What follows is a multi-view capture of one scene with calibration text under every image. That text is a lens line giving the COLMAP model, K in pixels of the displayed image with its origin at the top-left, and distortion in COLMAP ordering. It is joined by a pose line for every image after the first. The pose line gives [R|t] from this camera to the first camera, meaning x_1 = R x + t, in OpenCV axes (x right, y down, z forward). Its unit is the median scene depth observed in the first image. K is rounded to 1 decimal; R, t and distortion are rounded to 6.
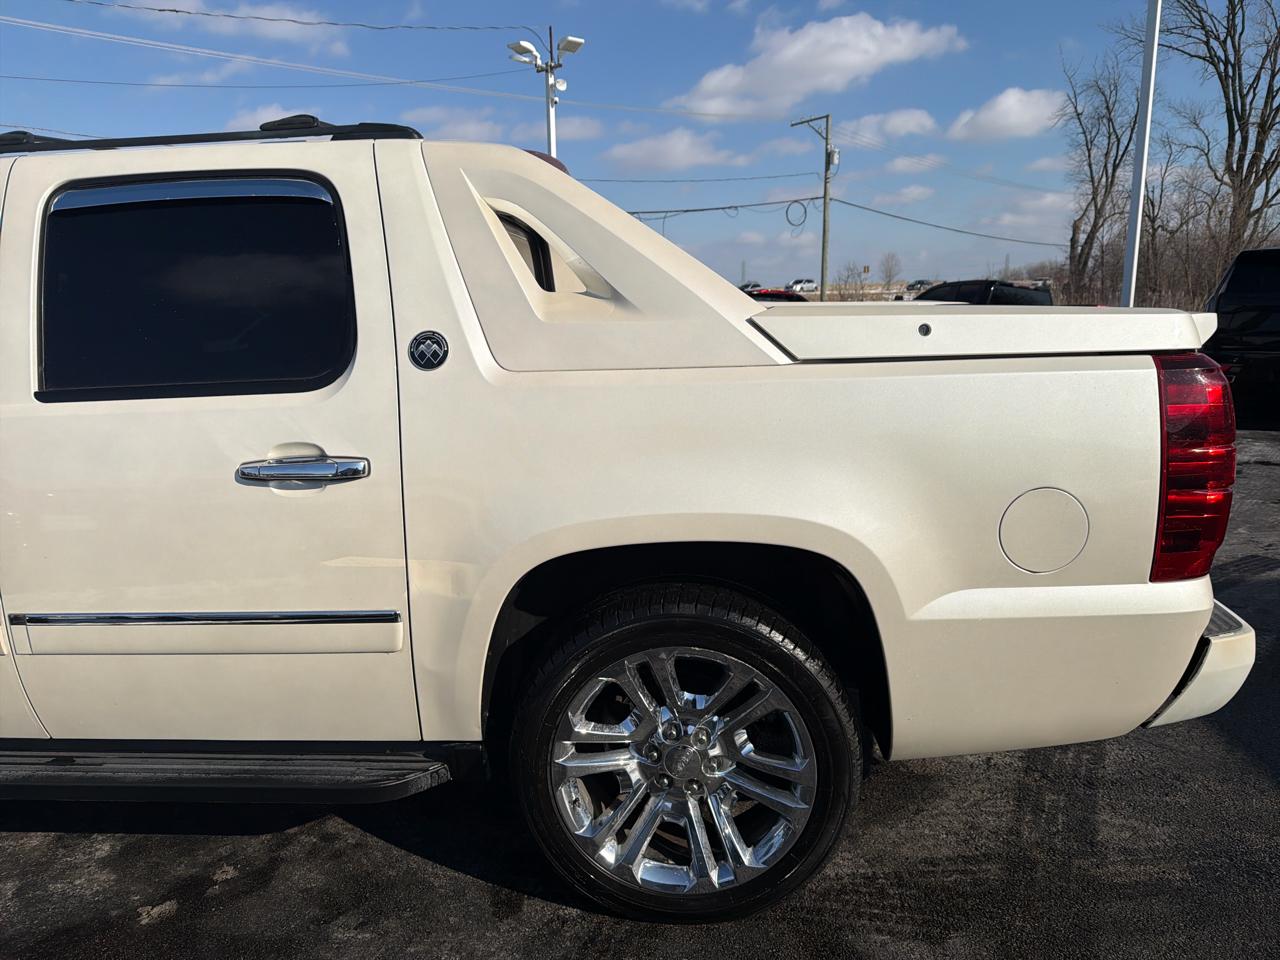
lens RADIAL K [[910.4, 0, 635.2], [0, 910.4, 476.7], [0, 0, 1]] dist [-0.004666, -0.002076]
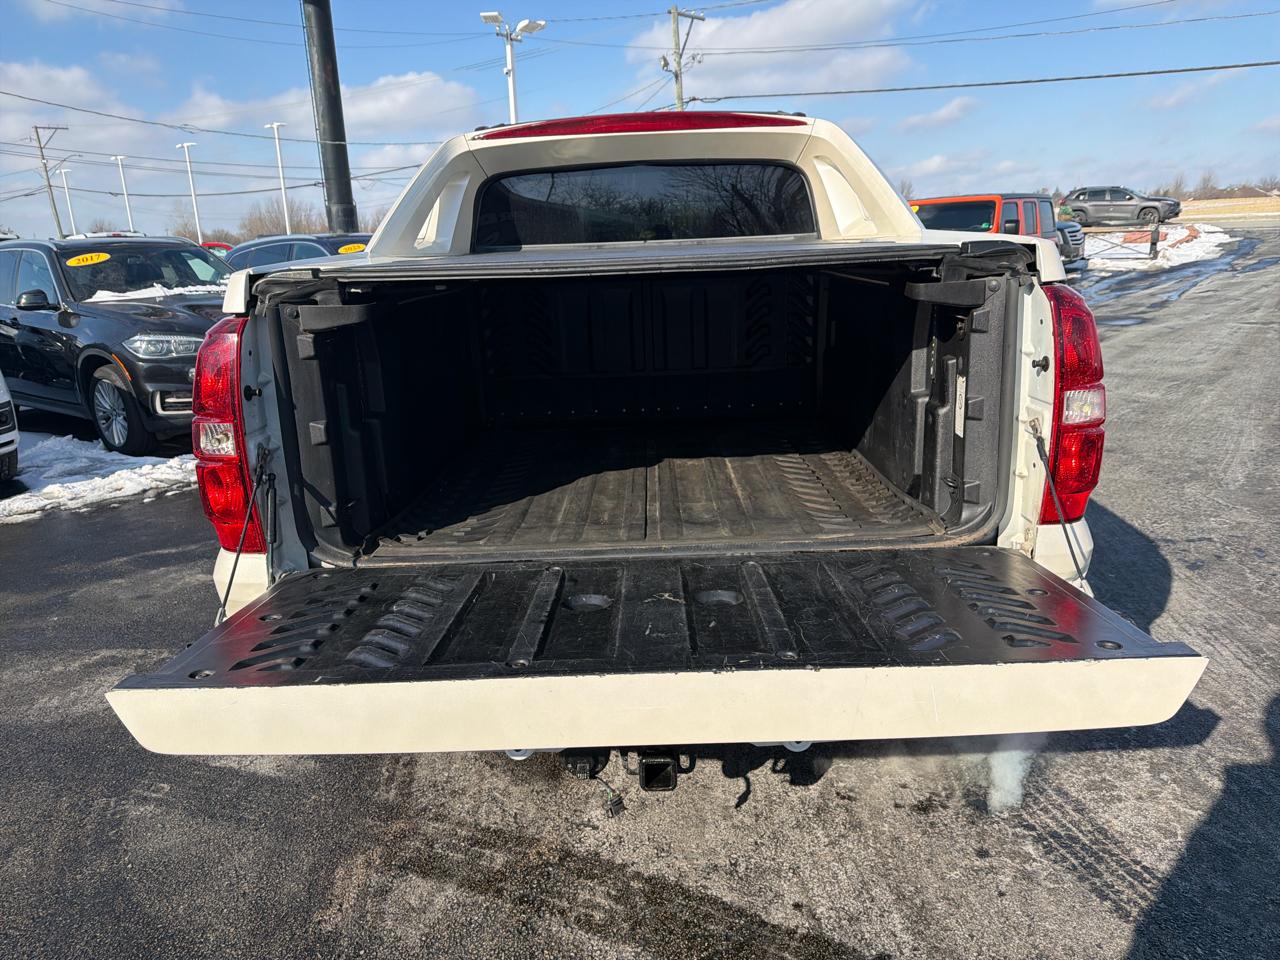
lens RADIAL K [[901.4, 0, 641.4], [0, 901.4, 478.4], [0, 0, 1]] dist [0.015861, -0.024467]
pose [[0.057933, 0.267626, -0.961780, 1.259450], [-0.157143, 0.953832, 0.255949, -0.224745], [0.985875, 0.136309, 0.097314, 1.082478]]
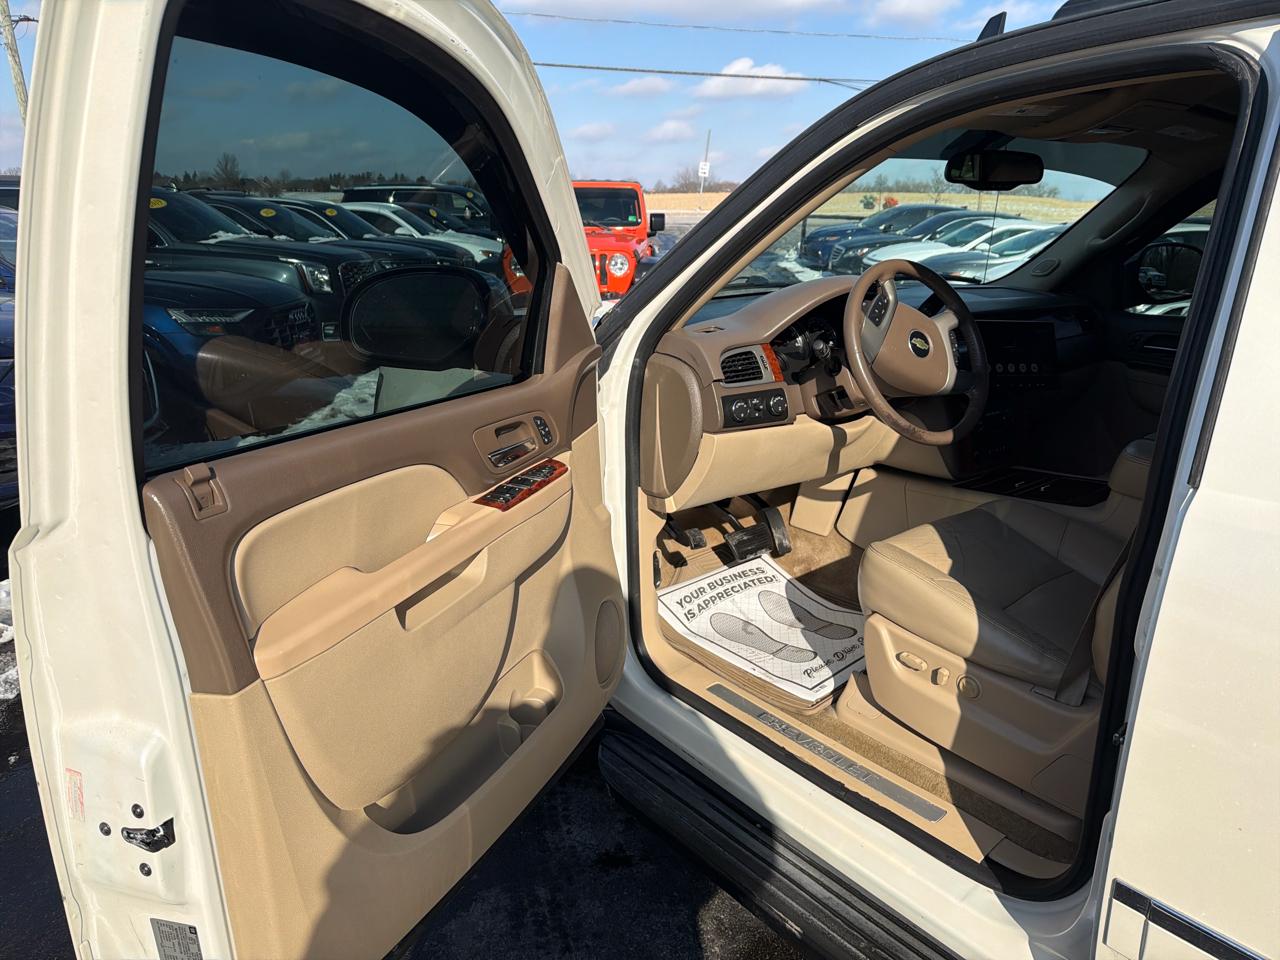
lens RADIAL K [[903.3, 0, 629.7], [0, 903.3, 486.6], [0, 0, 1]] dist [0.035890, -0.052327]
pose [[0.668522, 0.238347, -0.704464, -0.481212], [-0.164506, 0.971180, 0.172474, -0.096149], [0.725270, 0.000586, 0.688464, 0.370780]]
